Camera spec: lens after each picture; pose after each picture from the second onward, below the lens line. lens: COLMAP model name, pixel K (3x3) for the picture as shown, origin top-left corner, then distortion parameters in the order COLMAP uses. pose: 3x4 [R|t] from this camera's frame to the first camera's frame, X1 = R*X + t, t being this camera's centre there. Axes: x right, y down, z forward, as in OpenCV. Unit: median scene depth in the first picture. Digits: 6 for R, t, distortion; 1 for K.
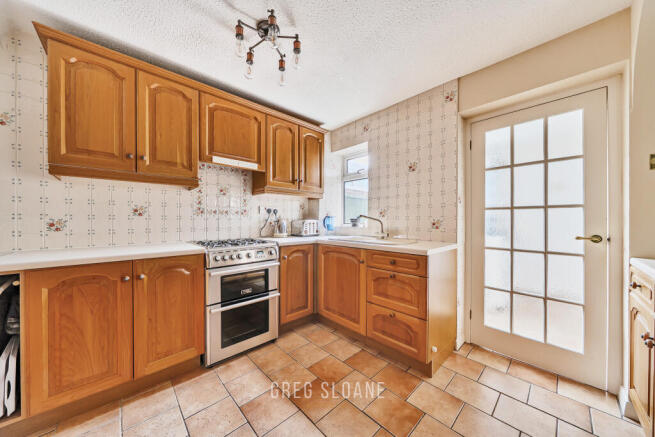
lens RADIAL K [[224.0, 0, 325.7], [0, 224.0, 220.0], [0, 0, 1]] dist [-0.000519, -0.000027]
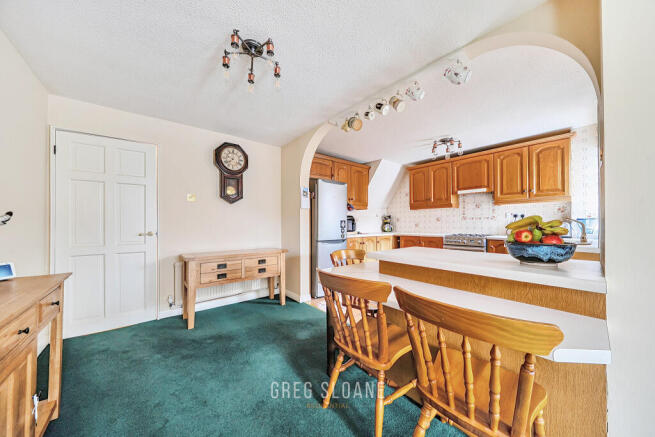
lens RADIAL K [[224.0, 0, 325.8], [0, 224.0, 222.9], [0, 0, 1]] dist [-0.000519, -0.000027]
pose [[-0.046788, -0.014874, -0.998794, 1.371435], [-0.006539, 0.999872, -0.014584, 0.035851], [0.998883, 0.005849, -0.046879, -0.082115]]
